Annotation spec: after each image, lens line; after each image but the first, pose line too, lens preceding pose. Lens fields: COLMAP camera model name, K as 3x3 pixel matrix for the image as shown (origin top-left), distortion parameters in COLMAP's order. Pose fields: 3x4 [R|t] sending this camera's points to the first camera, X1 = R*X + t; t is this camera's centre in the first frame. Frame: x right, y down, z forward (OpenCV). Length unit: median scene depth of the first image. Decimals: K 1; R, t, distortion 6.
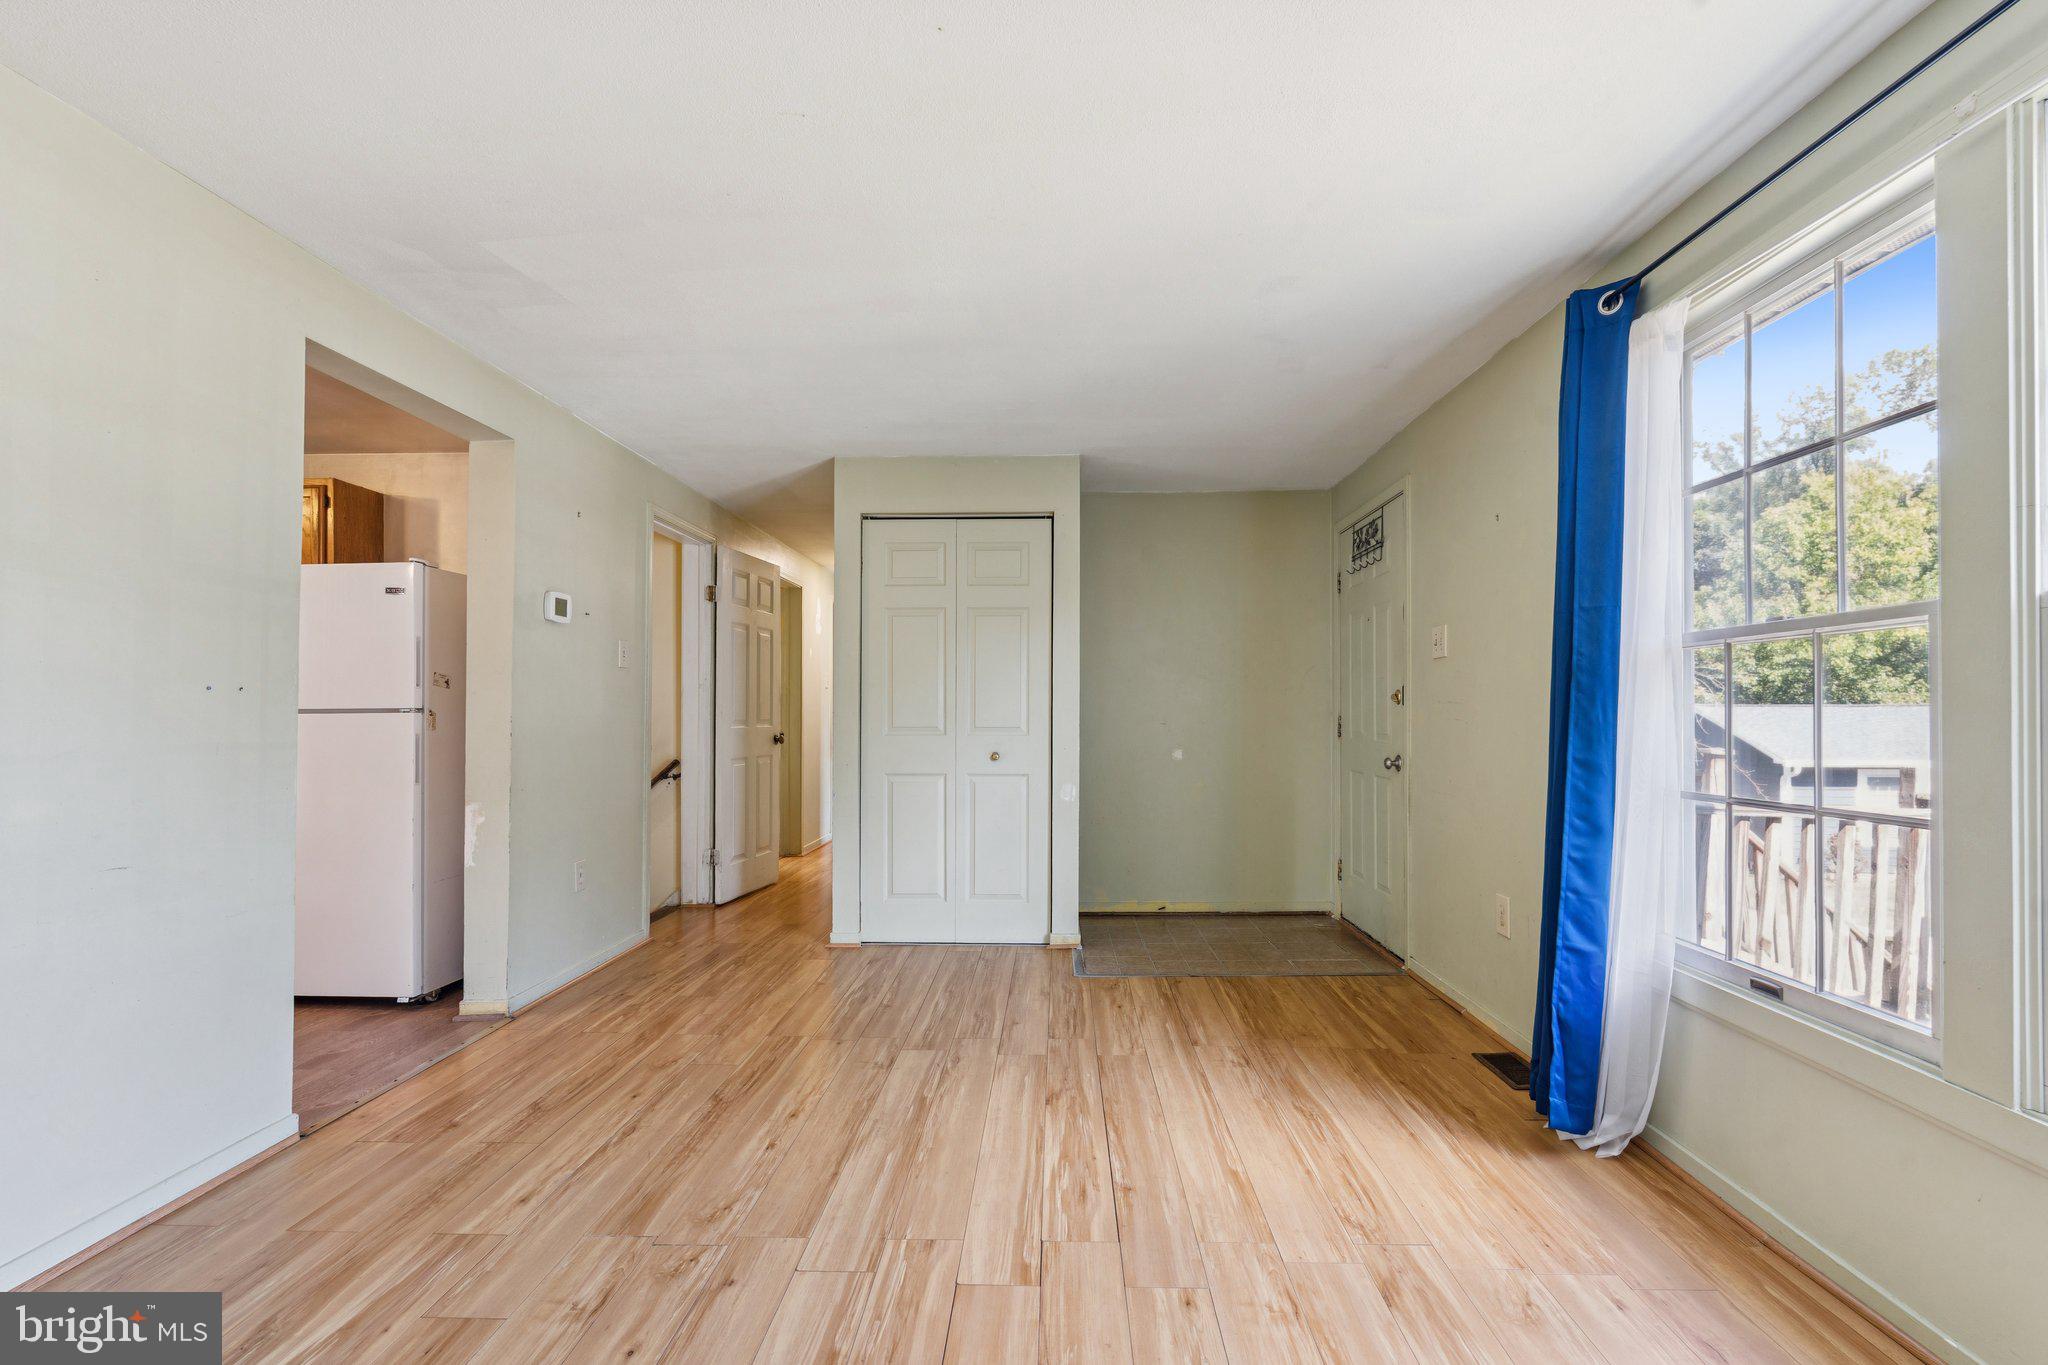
lens RADIAL K [[910.8, 0, 1045.4], [0, 910.8, 718.9], [0, 0, 1]] dist [-0.010189, 0.001757]
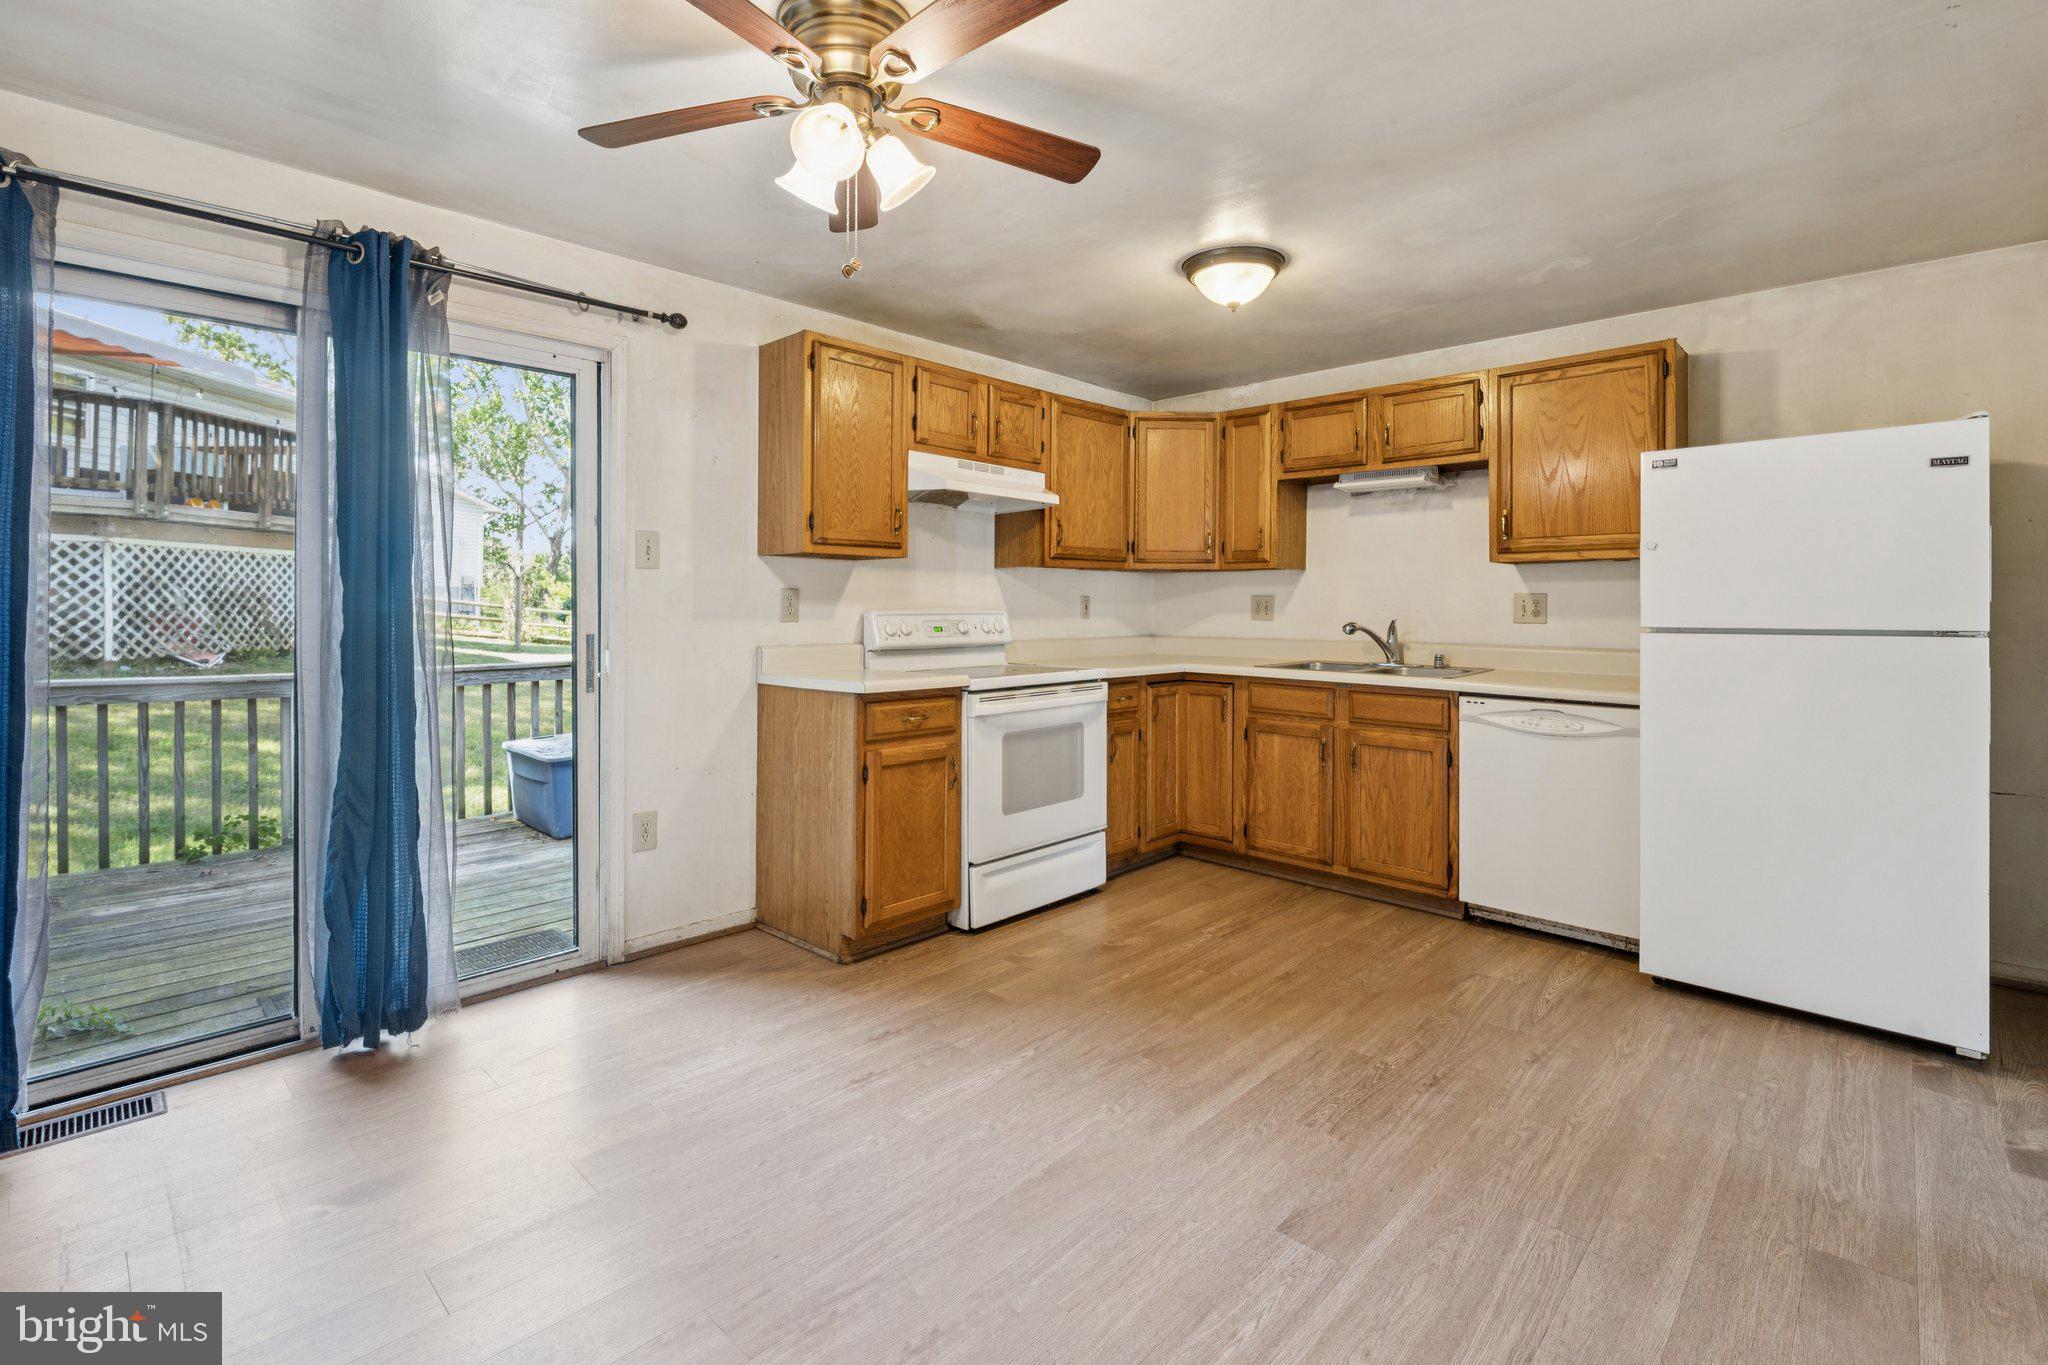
lens RADIAL K [[910.8, 0, 1014.3], [0, 910.8, 614.9], [0, 0, 1]] dist [-0.010189, 0.001757]
pose [[0.736703, 0.010857, -0.676129, -1.130541], [-0.008732, 0.999940, 0.006542, -0.030883], [0.676160, 0.001084, 0.736754, 0.001425]]
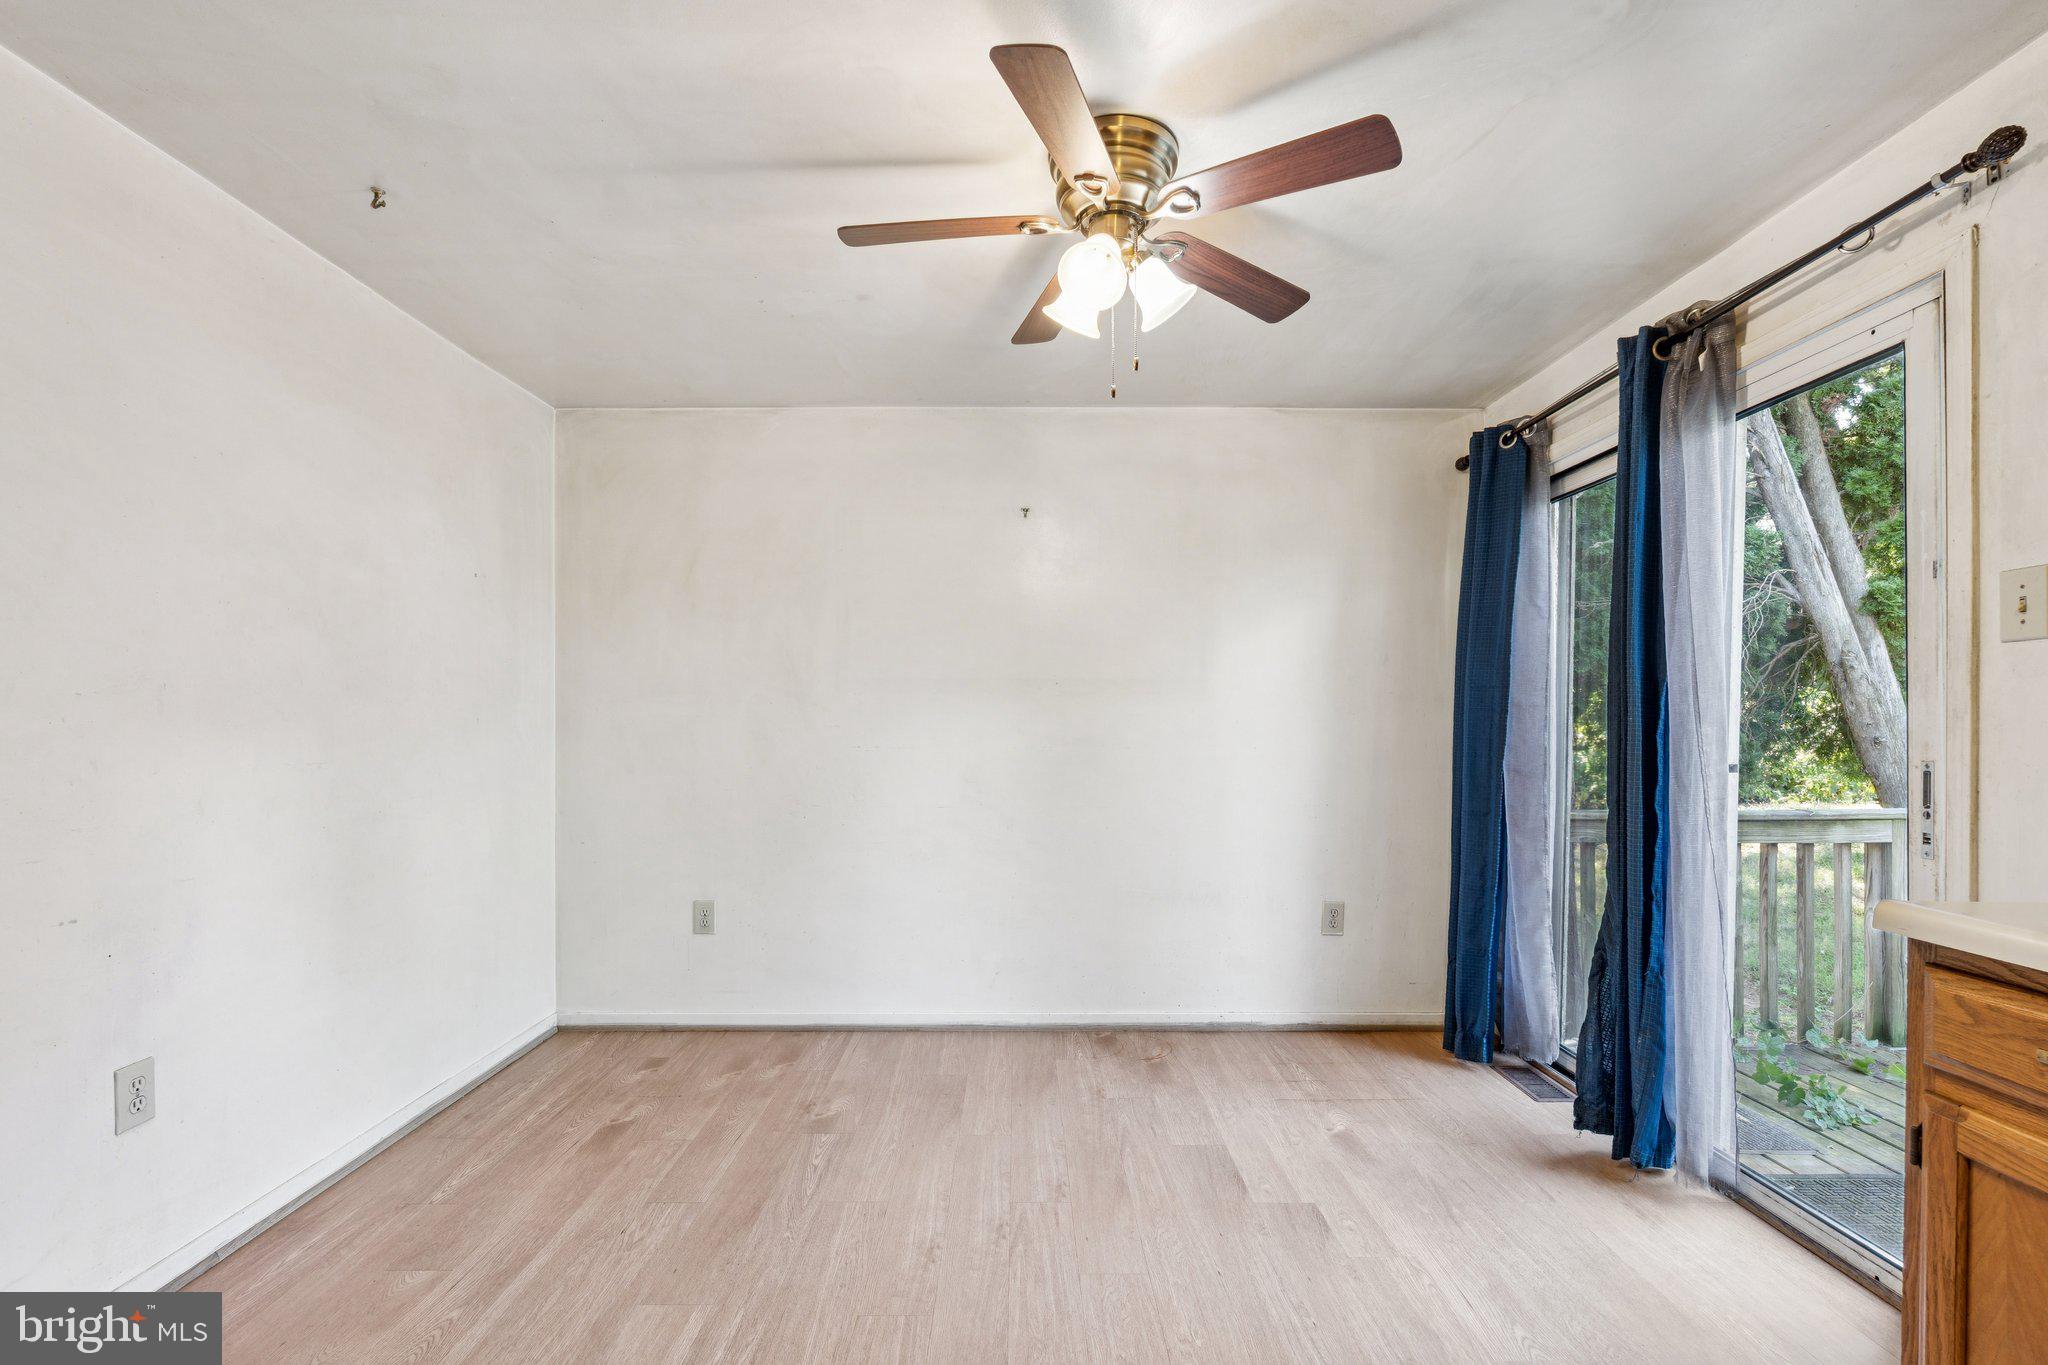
lens RADIAL K [[910.8, 0, 1017.9], [0, 910.8, 717.3], [0, 0, 1]] dist [-0.010189, 0.001757]
pose [[-0.999634, 0.005180, -0.026547, -1.641169], [0.005171, 0.999987, 0.000408, -0.029803], [0.026549, 0.000270, -0.999647, 1.249551]]
